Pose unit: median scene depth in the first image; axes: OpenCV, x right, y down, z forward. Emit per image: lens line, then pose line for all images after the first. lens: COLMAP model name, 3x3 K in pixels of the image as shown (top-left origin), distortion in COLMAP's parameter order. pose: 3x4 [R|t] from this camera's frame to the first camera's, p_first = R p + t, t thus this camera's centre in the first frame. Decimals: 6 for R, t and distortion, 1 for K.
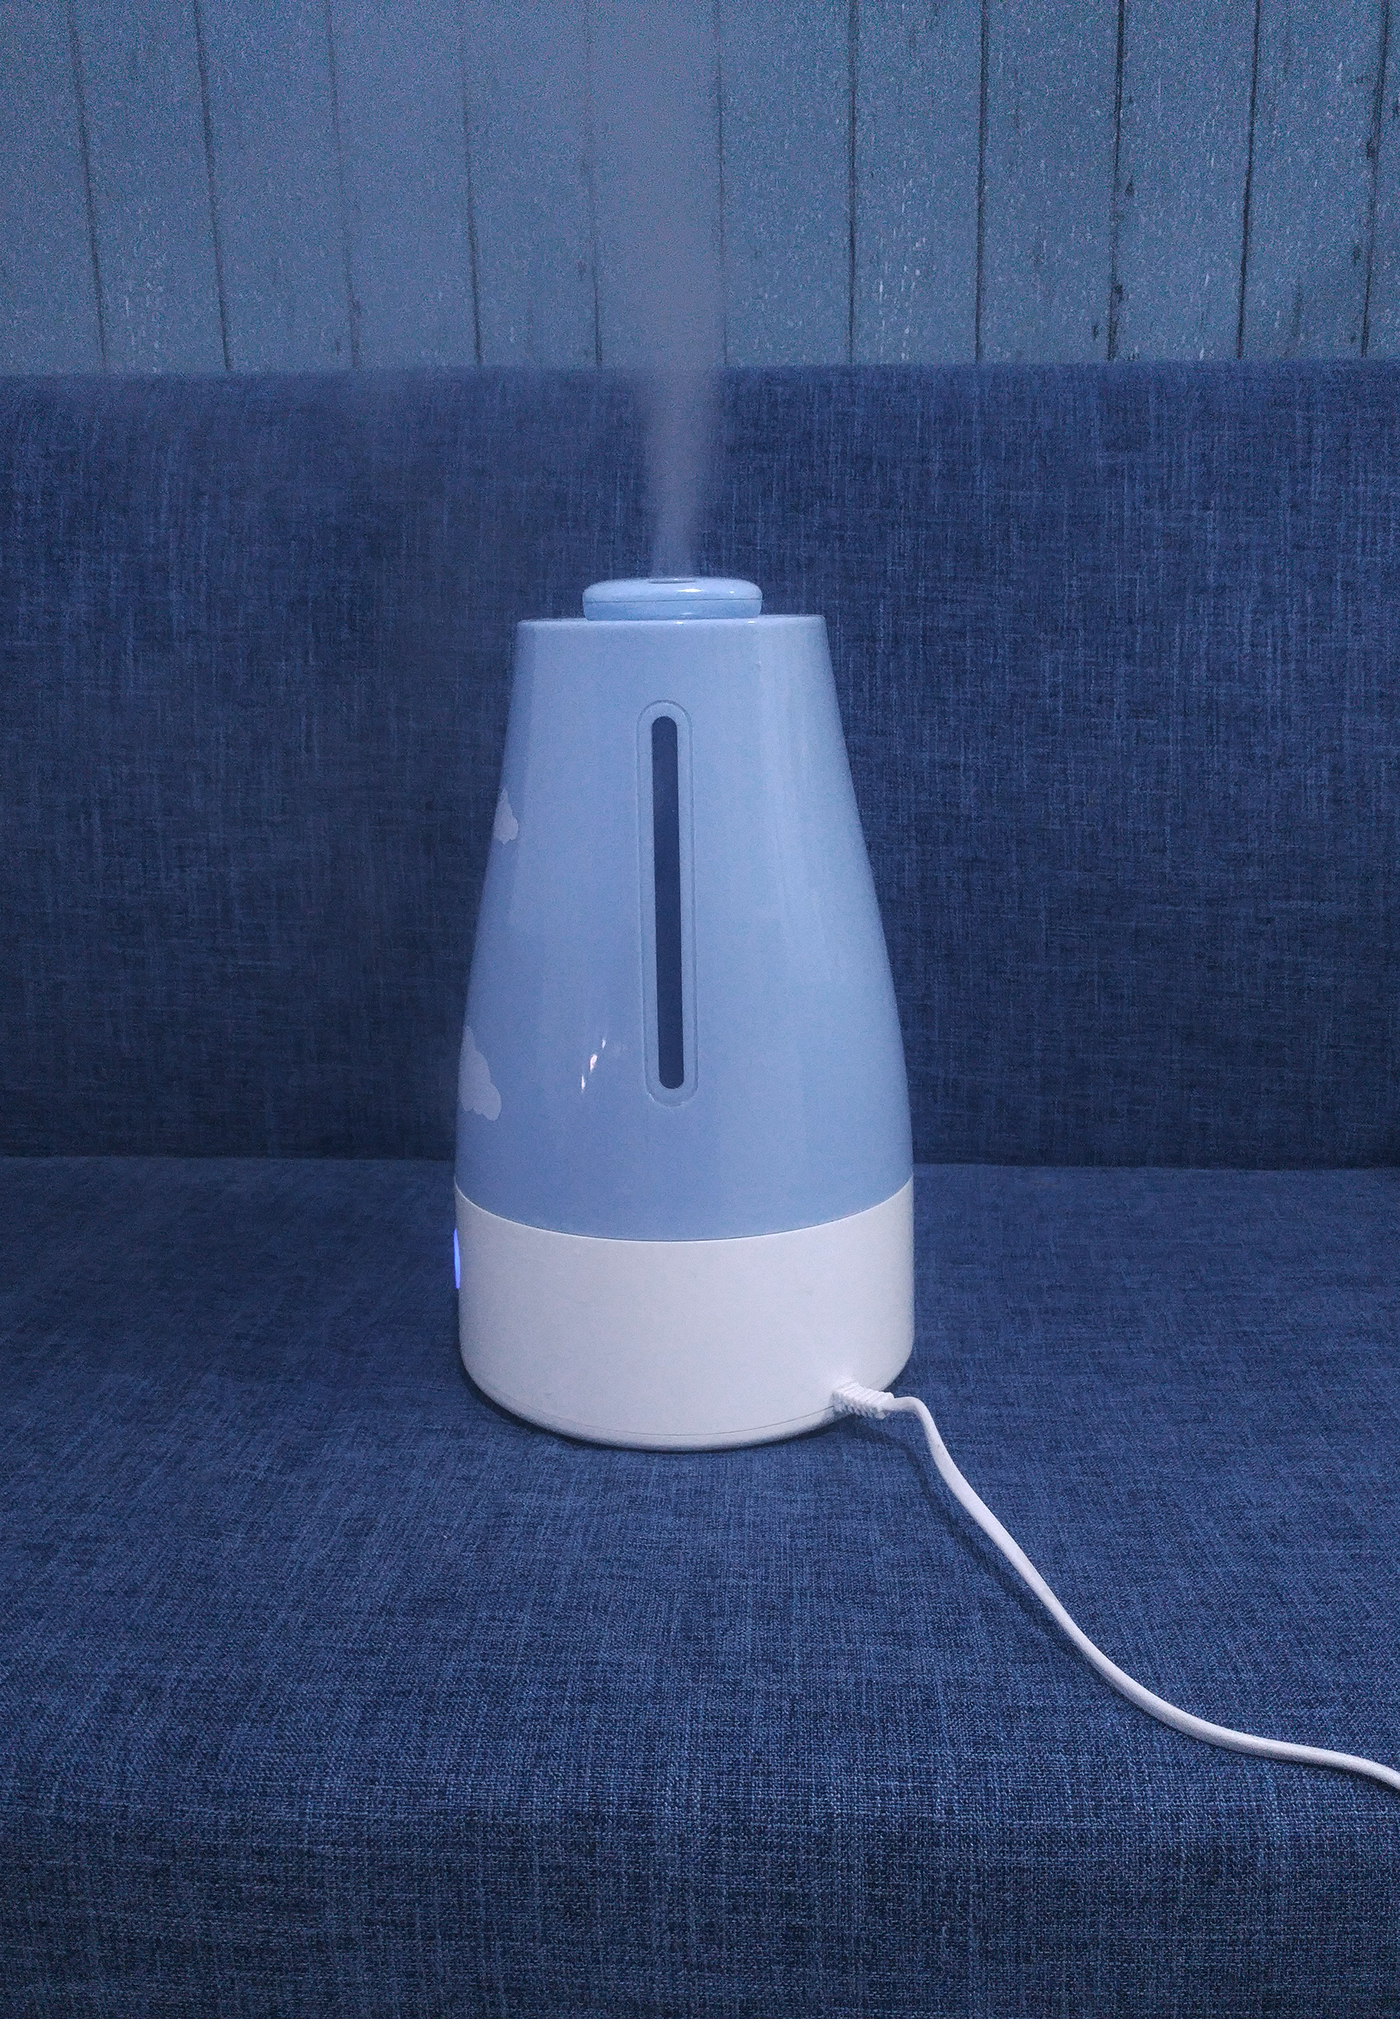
lens RADIAL K [[1910.9, 0, 751.0], [0, 1910.9, 1069.4], [0, 0, 1]] dist [-0.000088, 0.019979]
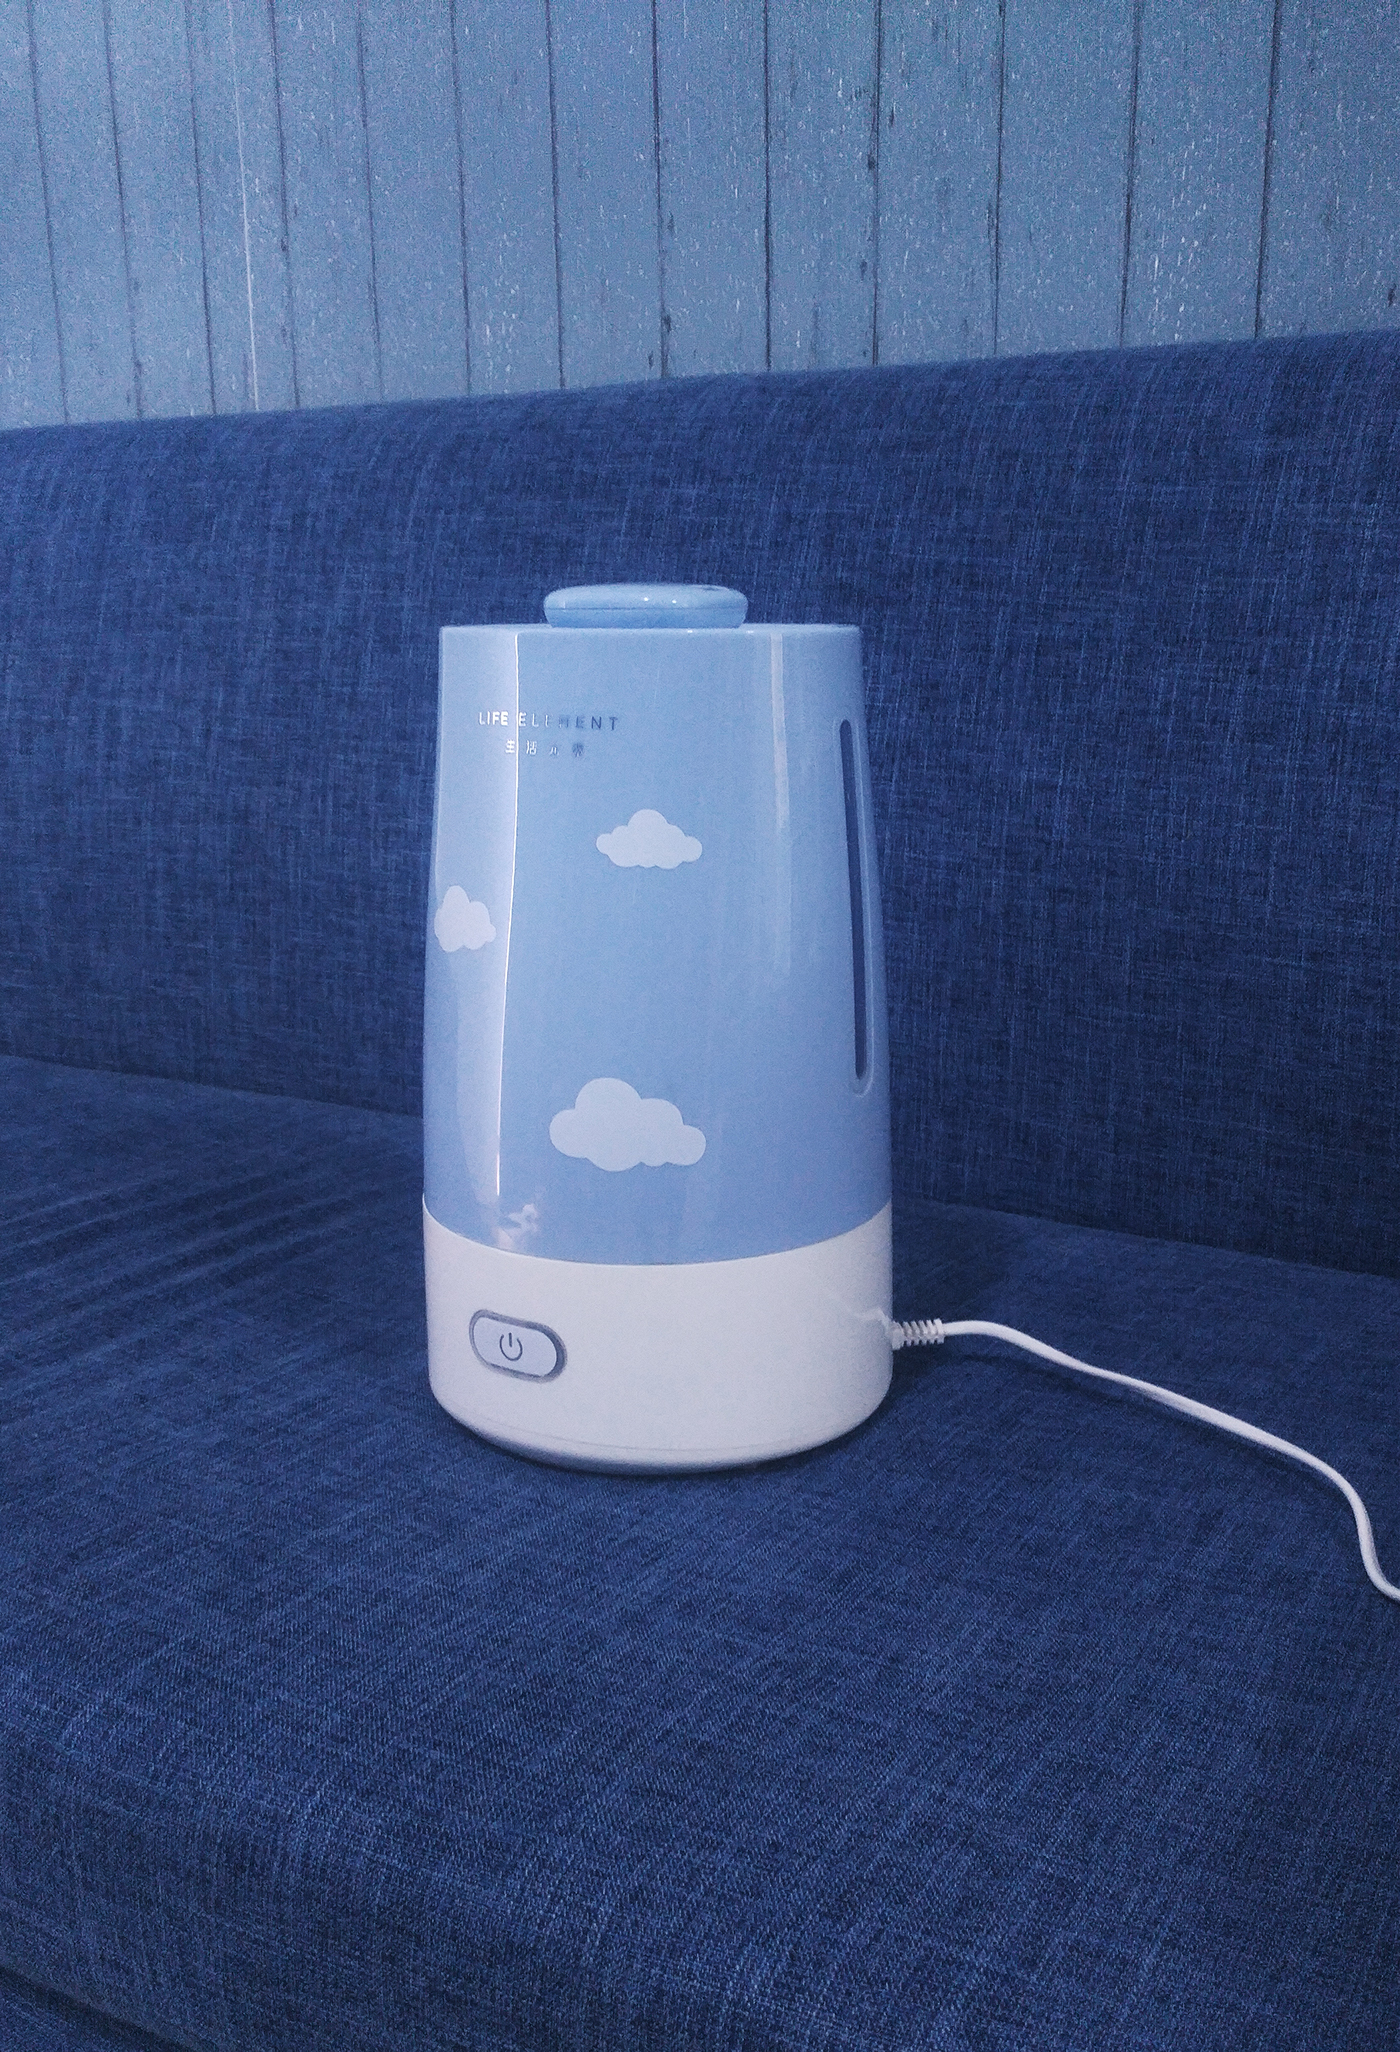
lens RADIAL K [[1961.1, 0, 701.7], [0, 1961.1, 1111.1], [0, 0, 1]] dist [0.003598, -0.012391]
pose [[0.881403, 0.118816, -0.457177, 0.409119], [-0.110528, 0.992856, 0.044943, -0.026760], [0.459251, 0.010918, 0.888239, 0.078856]]
